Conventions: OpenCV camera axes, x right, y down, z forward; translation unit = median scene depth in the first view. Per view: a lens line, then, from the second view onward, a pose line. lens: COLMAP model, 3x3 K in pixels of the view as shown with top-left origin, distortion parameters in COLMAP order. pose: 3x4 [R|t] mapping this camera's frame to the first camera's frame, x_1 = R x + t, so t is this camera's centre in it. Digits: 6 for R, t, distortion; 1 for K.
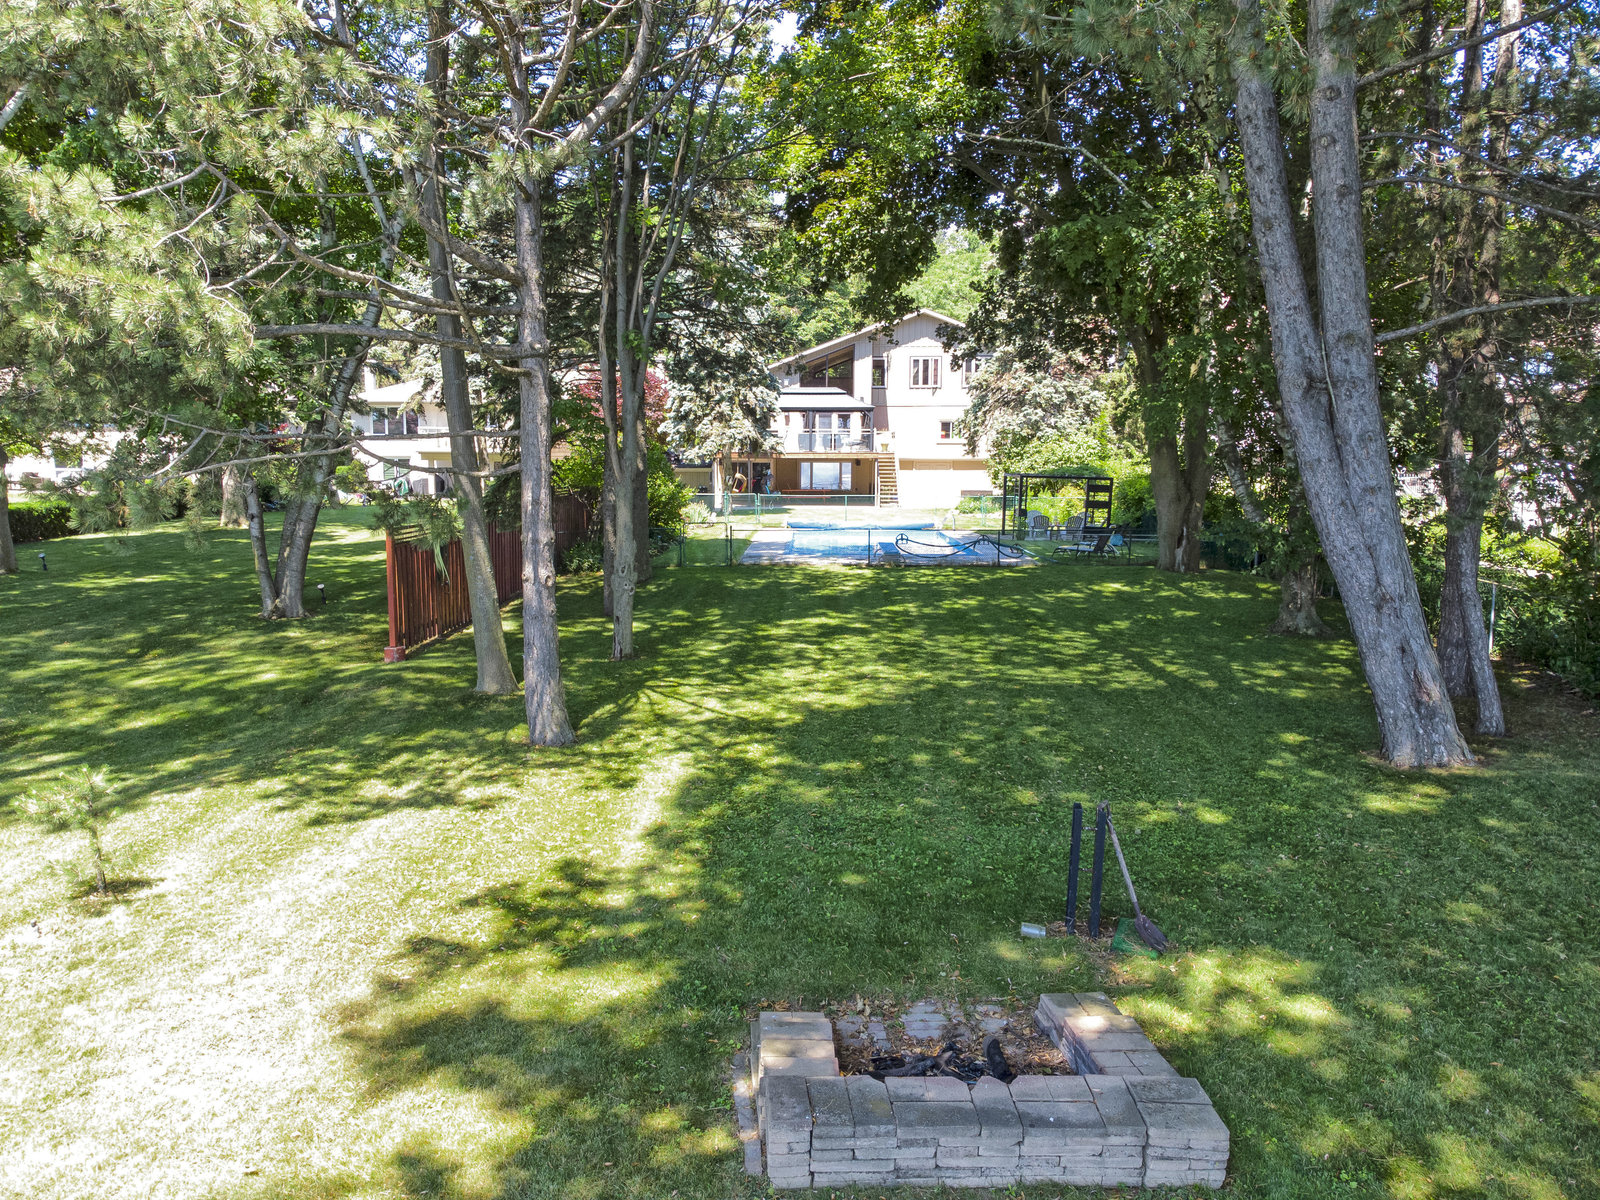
lens RADIAL K [[1136.0, 0, 774.5], [0, 1136.0, 597.2], [0, 0, 1]] dist [0.092620, -0.186938]
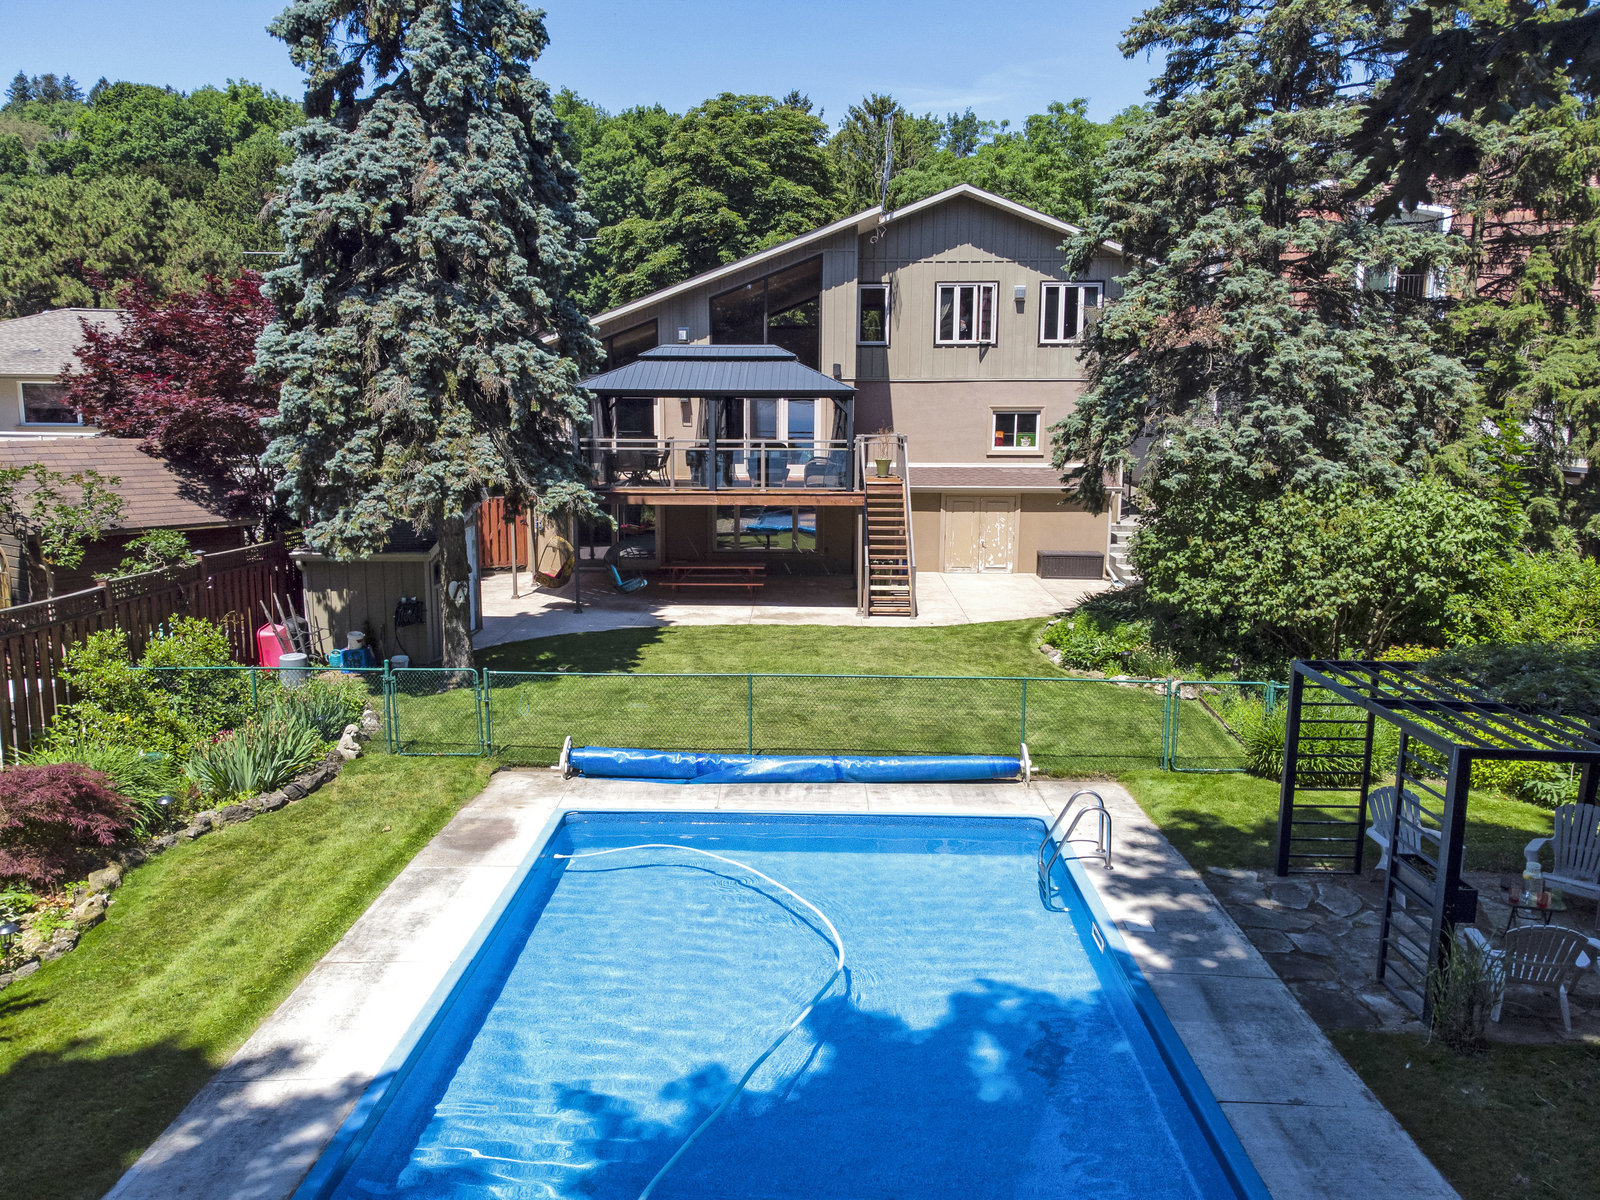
lens RADIAL K [[1140.0, 0, 775.3], [0, 1140.0, 594.6], [0, 0, 1]] dist [0.022919, 0.001307]
pose [[0.999936, 0.002613, -0.010974, 0.070321], [-0.002225, 0.999379, 0.035159, -0.117896], [0.011059, -0.035132, 0.999321, 0.637372]]
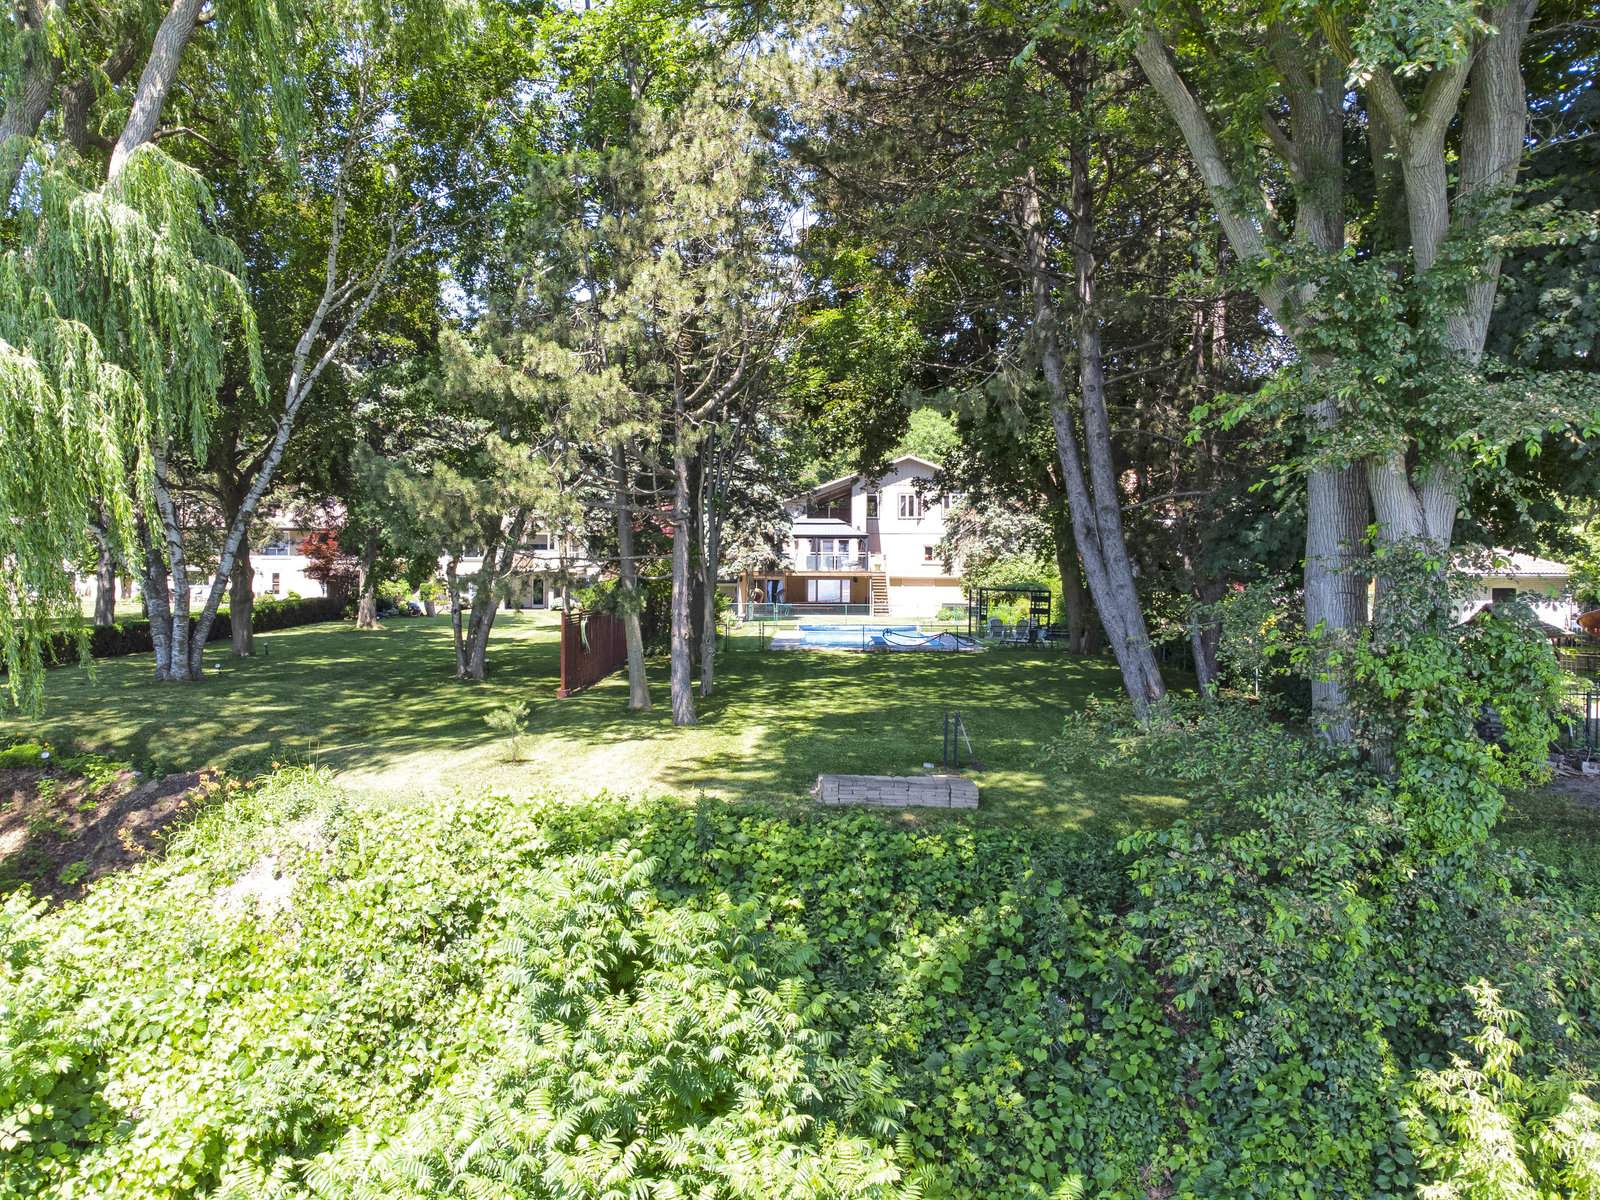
lens RADIAL K [[1136.0, 0, 774.5], [0, 1136.0, 597.2], [0, 0, 1]] dist [0.092620, -0.186938]
pose [[0.999997, 0.002108, 0.000751, -0.016342], [-0.002017, 0.994379, -0.105859, 0.033739], [-0.000970, 0.105857, 0.994381, -0.238596]]
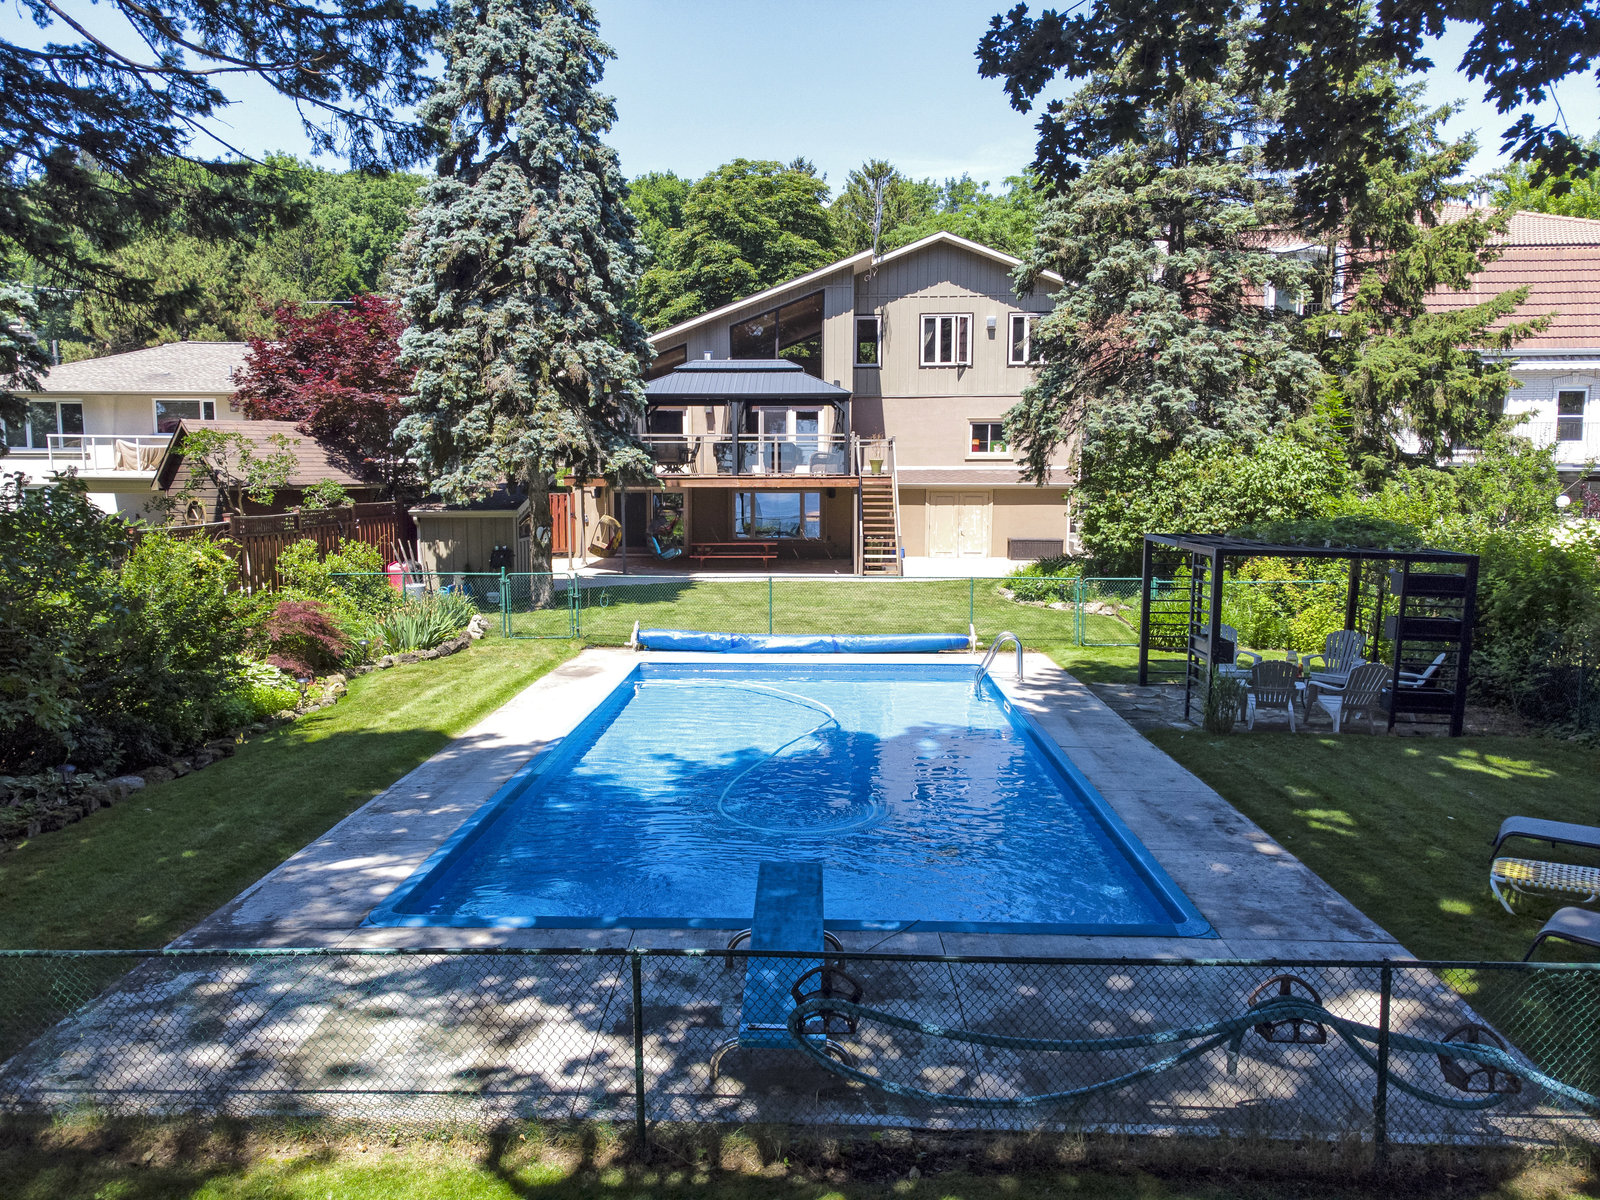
lens RADIAL K [[1136.0, 0, 774.5], [0, 1136.0, 597.2], [0, 0, 1]] dist [0.092620, -0.186938]
pose [[0.999852, -0.000858, -0.017179, 0.068858], [0.000618, 0.999902, -0.013998, -0.070990], [0.017189, 0.013986, 0.999754, 0.524145]]
